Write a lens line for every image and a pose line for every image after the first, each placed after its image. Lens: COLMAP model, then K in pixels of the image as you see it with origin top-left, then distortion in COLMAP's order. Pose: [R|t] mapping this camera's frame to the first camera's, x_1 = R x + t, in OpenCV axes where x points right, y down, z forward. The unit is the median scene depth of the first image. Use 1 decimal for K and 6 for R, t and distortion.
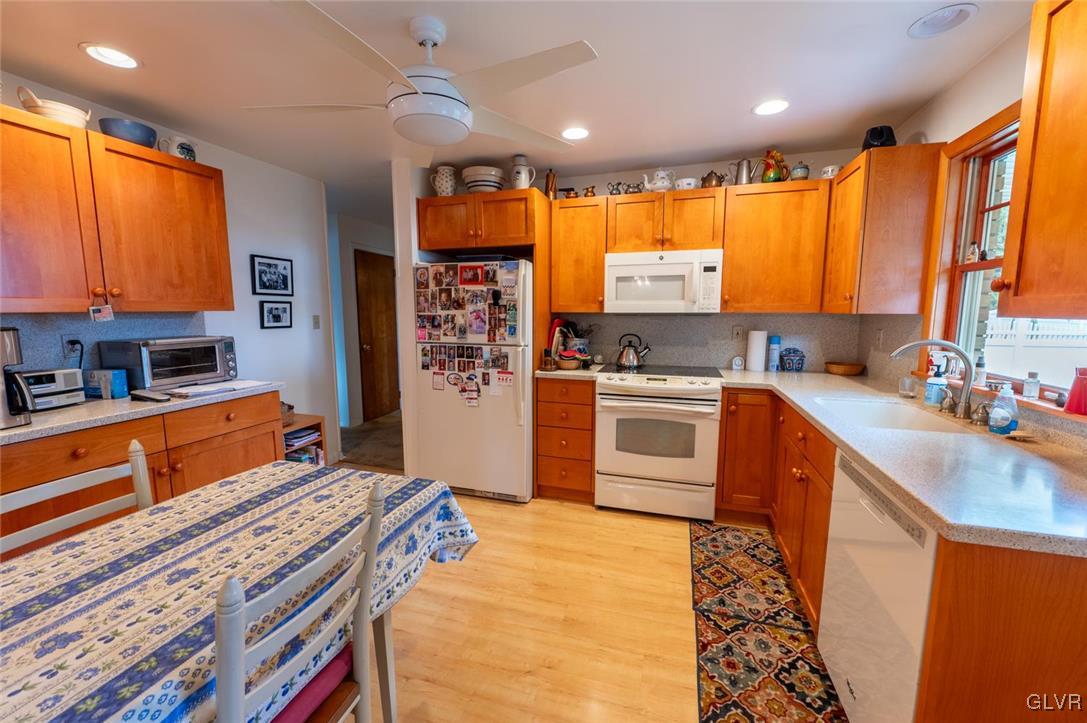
lens RADIAL K [[431.3, 0, 543.2], [0, 431.3, 363.0], [0, 0, 1]] dist [-0.001210, -0.000145]
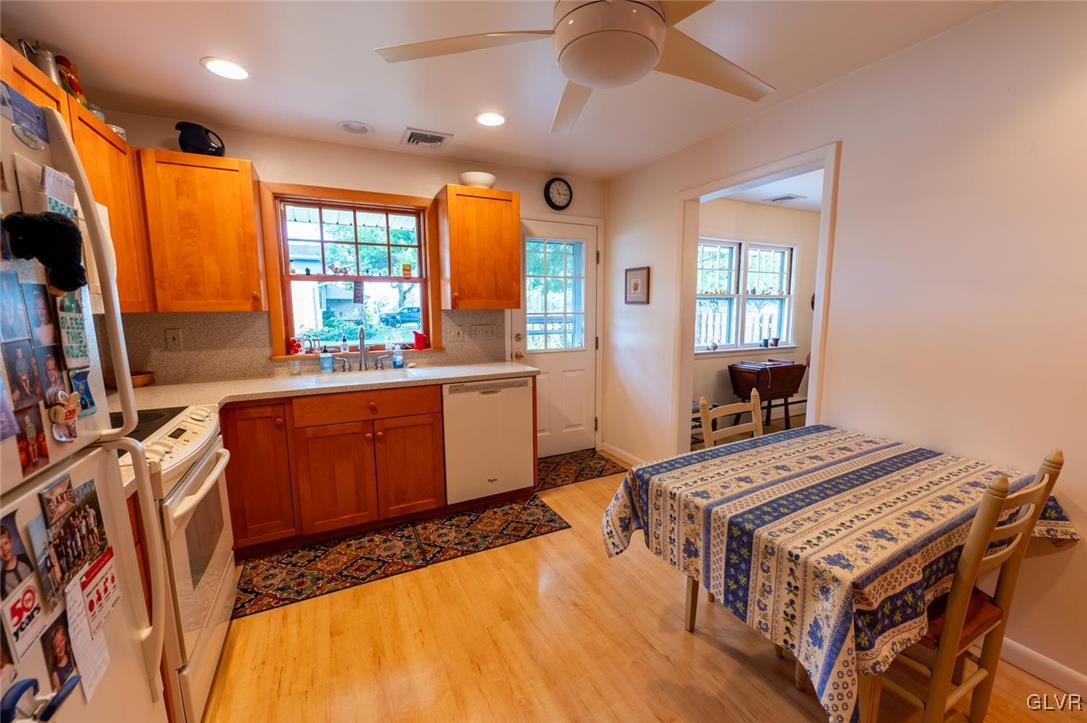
lens RADIAL K [[431.3, 0, 549.3], [0, 431.3, 361.7], [0, 0, 1]] dist [-0.001210, -0.000145]
pose [[-0.710276, -0.086362, 0.698605, -0.888904], [0.093166, 0.972181, 0.214904, -0.243594], [-0.697731, 0.217727, -0.682471, 2.002942]]
